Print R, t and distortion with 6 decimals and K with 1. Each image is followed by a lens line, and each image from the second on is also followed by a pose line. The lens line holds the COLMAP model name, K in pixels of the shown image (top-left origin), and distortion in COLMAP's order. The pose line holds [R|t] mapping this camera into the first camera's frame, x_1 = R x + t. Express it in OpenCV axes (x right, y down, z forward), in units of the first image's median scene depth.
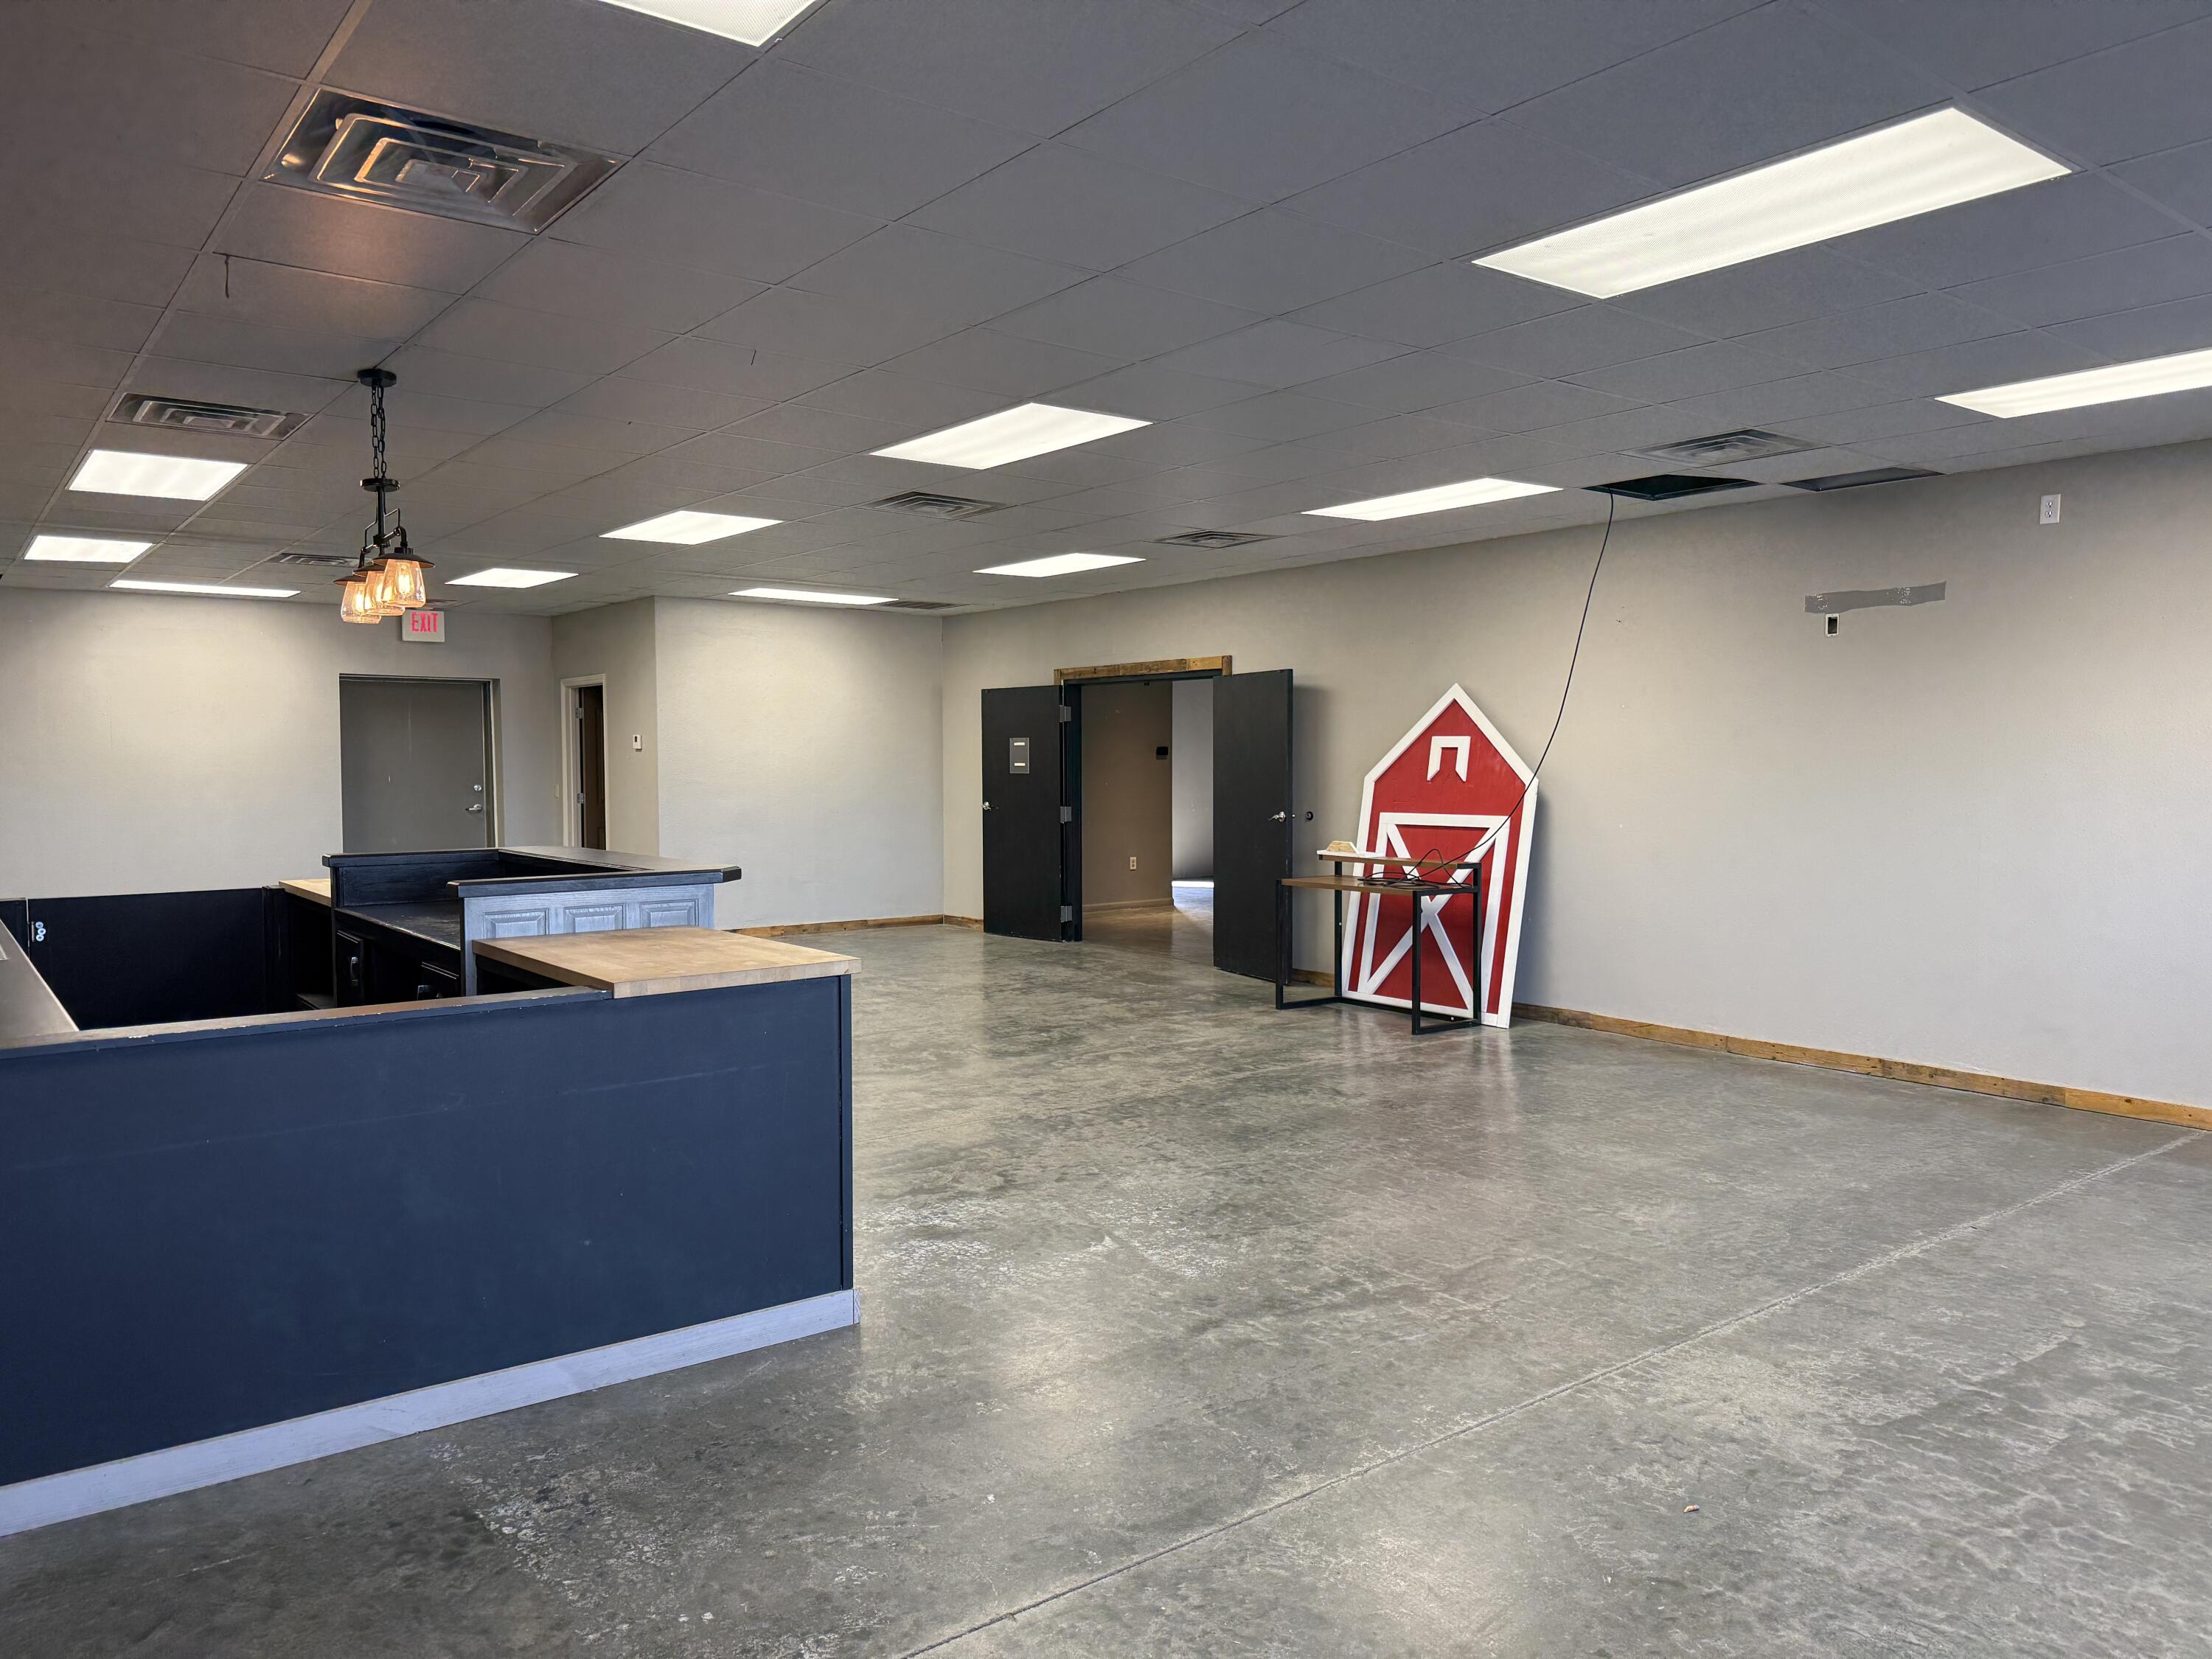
lens RADIAL K [[1539.9, 0, 1107.9], [0, 1539.9, 827.9], [0, 0, 1]] dist [0.045505, -0.046072]
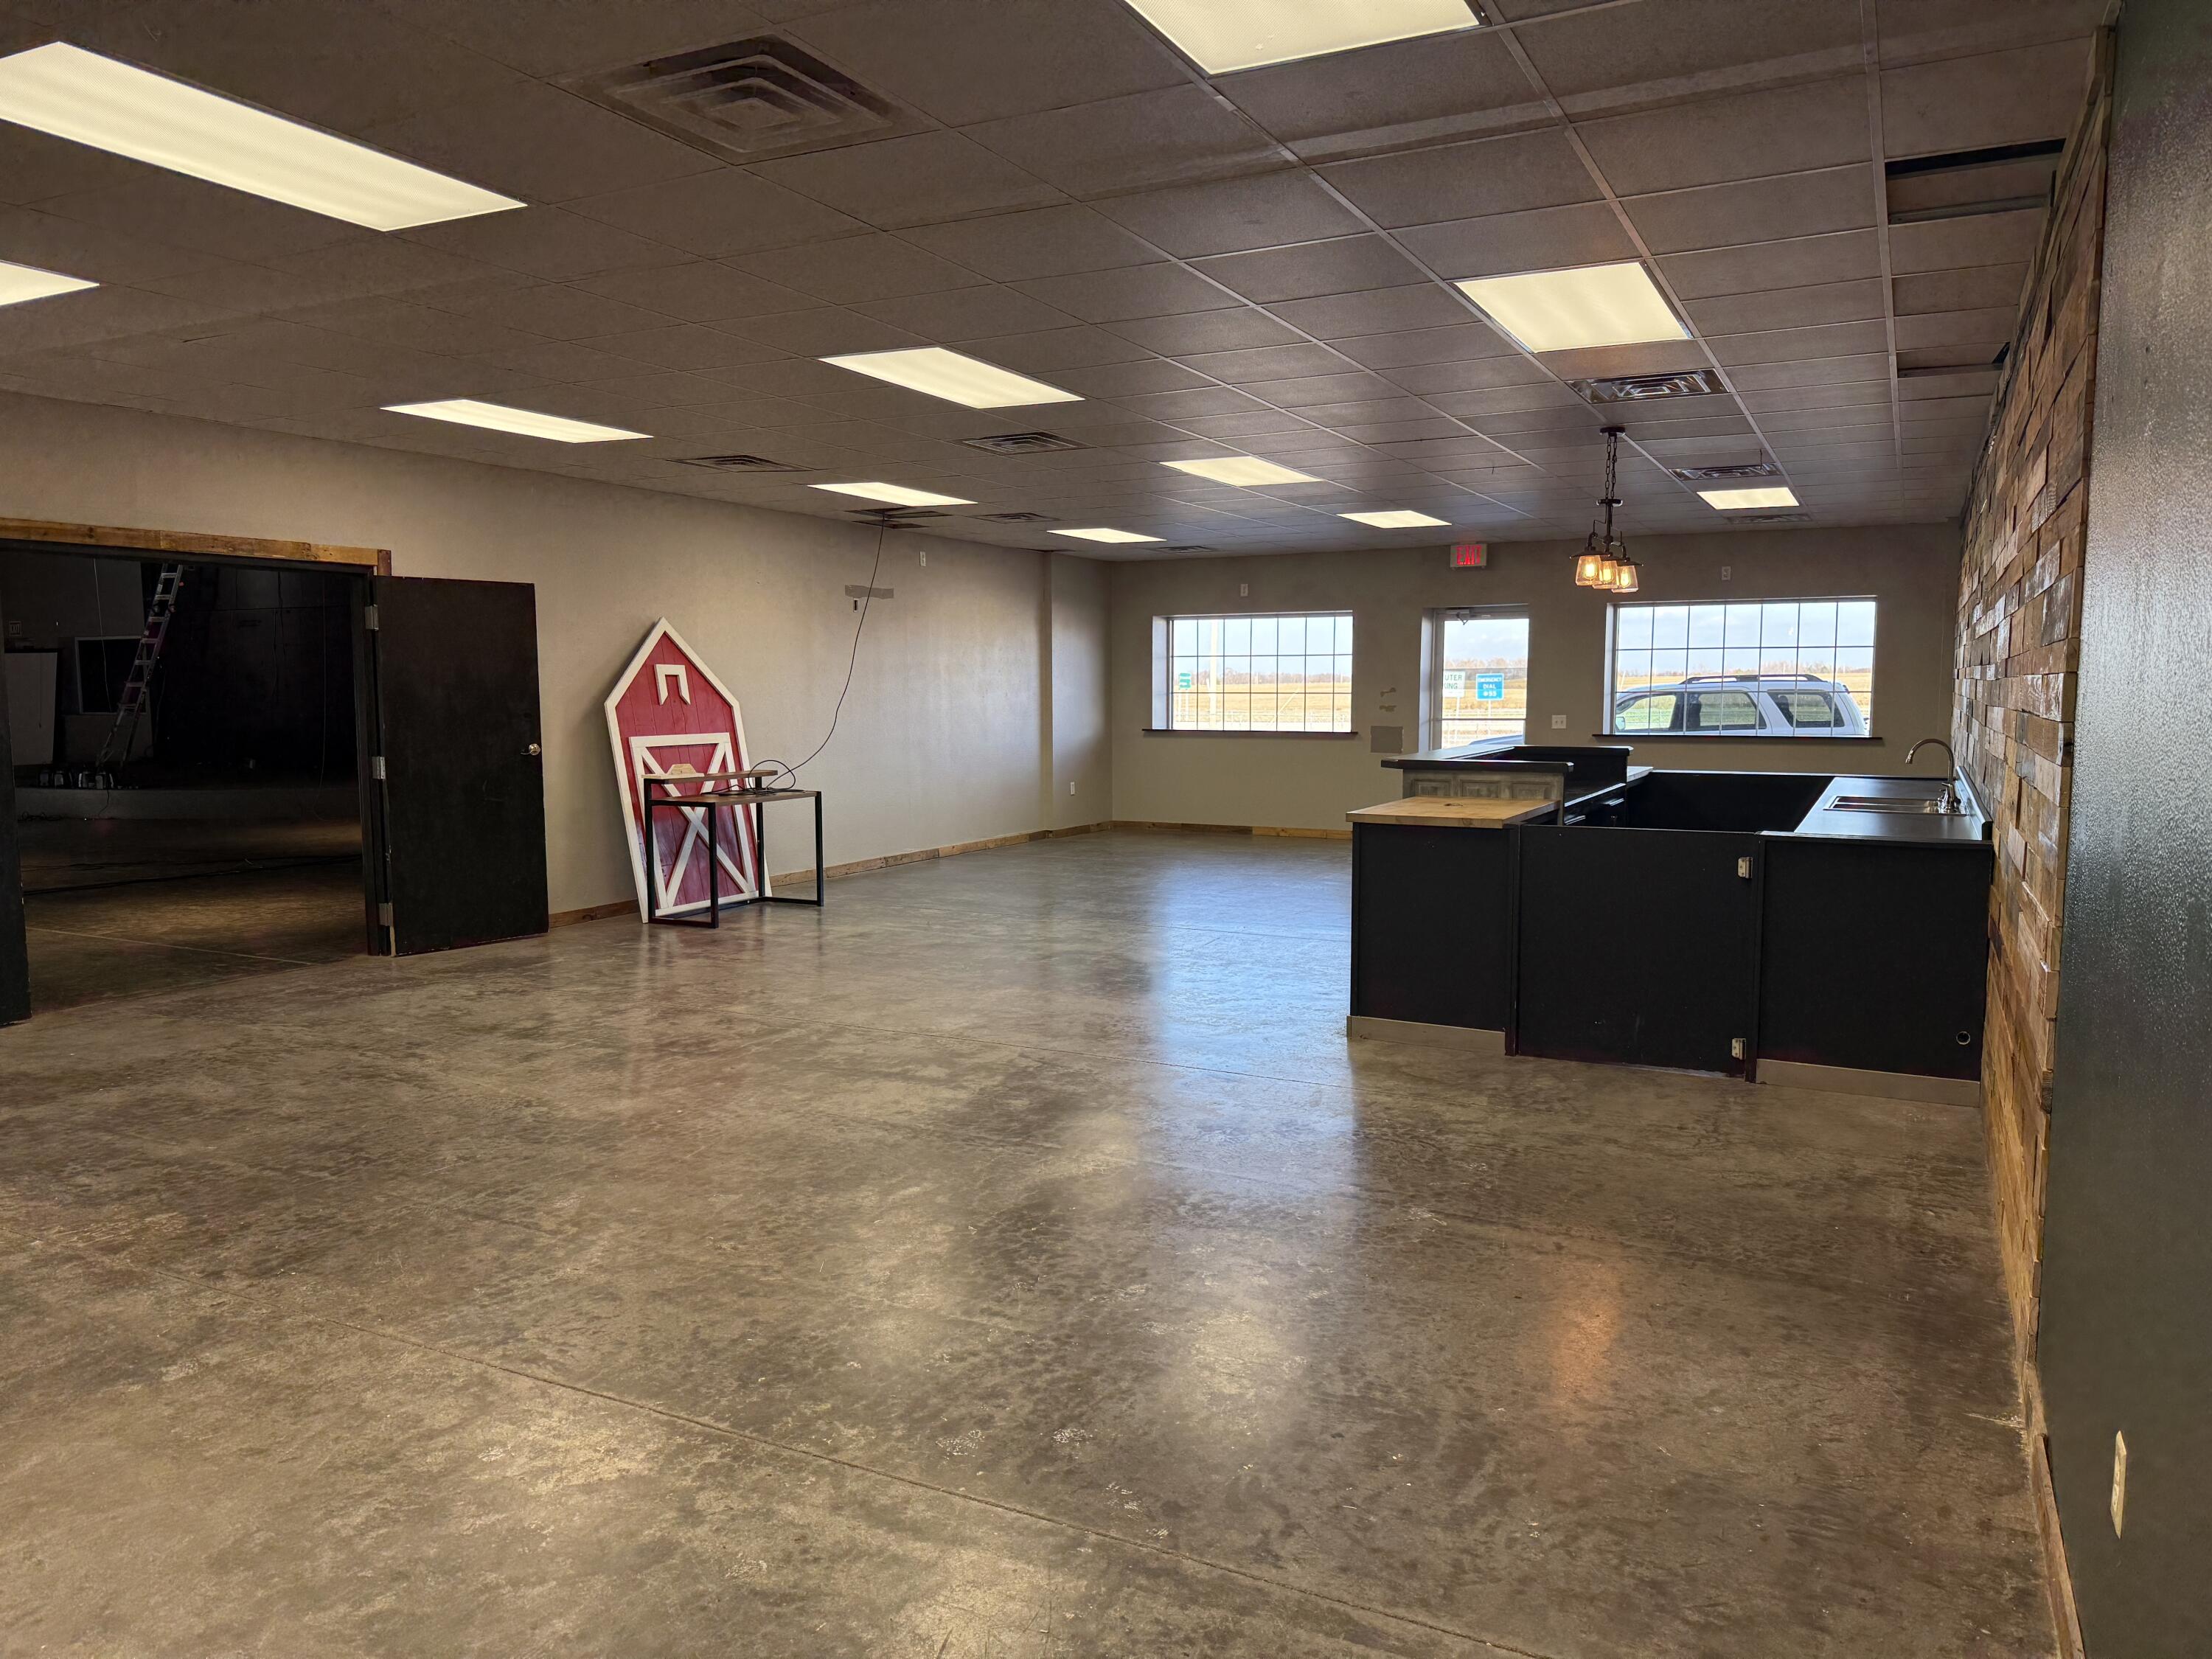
lens RADIAL K [[1539.9, 0, 1101.3], [0, 1539.9, 835.1], [0, 0, 1]] dist [0.045505, -0.046072]
pose [[-0.418751, -0.086157, 0.904005, -1.859324], [0.040584, 0.992719, 0.113412, -0.101535], [-0.907194, 0.084179, -0.412205, 2.357025]]
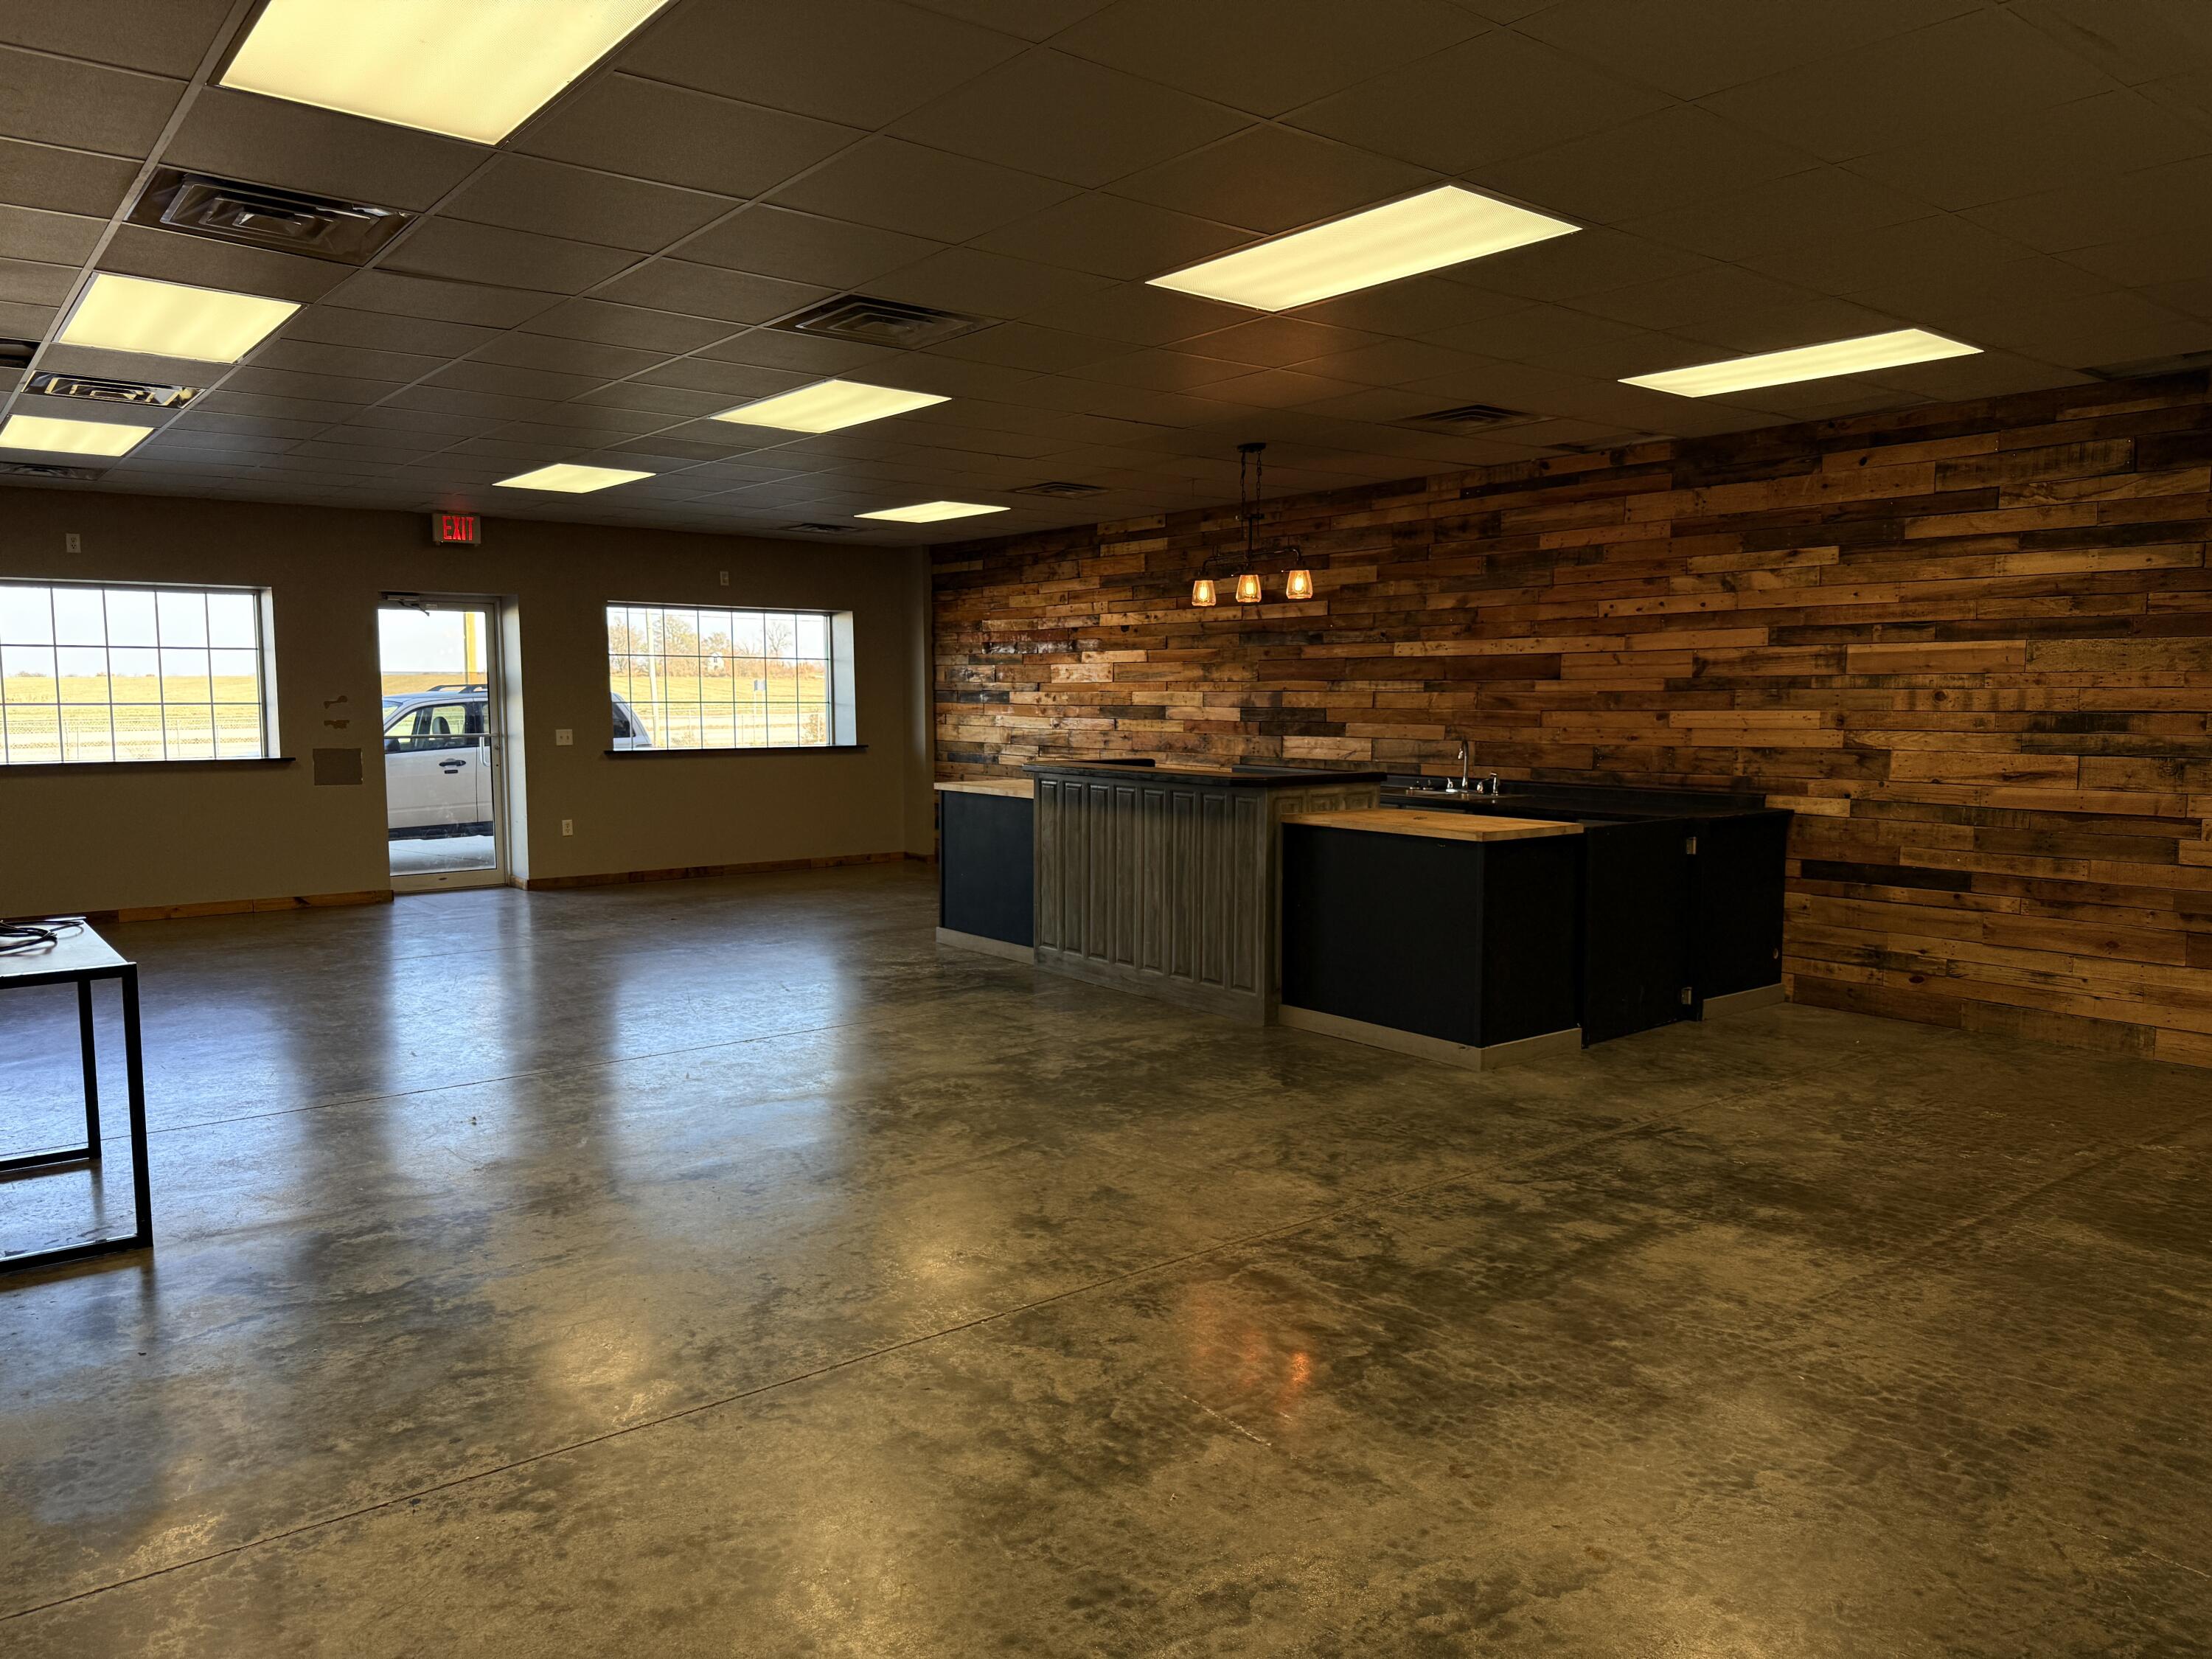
lens RADIAL K [[1539.9, 0, 1097.1], [0, 1539.9, 829.3], [0, 0, 1]] dist [0.045505, -0.046072]
pose [[-0.999885, 0.001452, -0.015100, -0.304505], [-0.000542, 0.991359, 0.131179, -0.128571], [0.015160, 0.131172, -0.991244, 2.877897]]
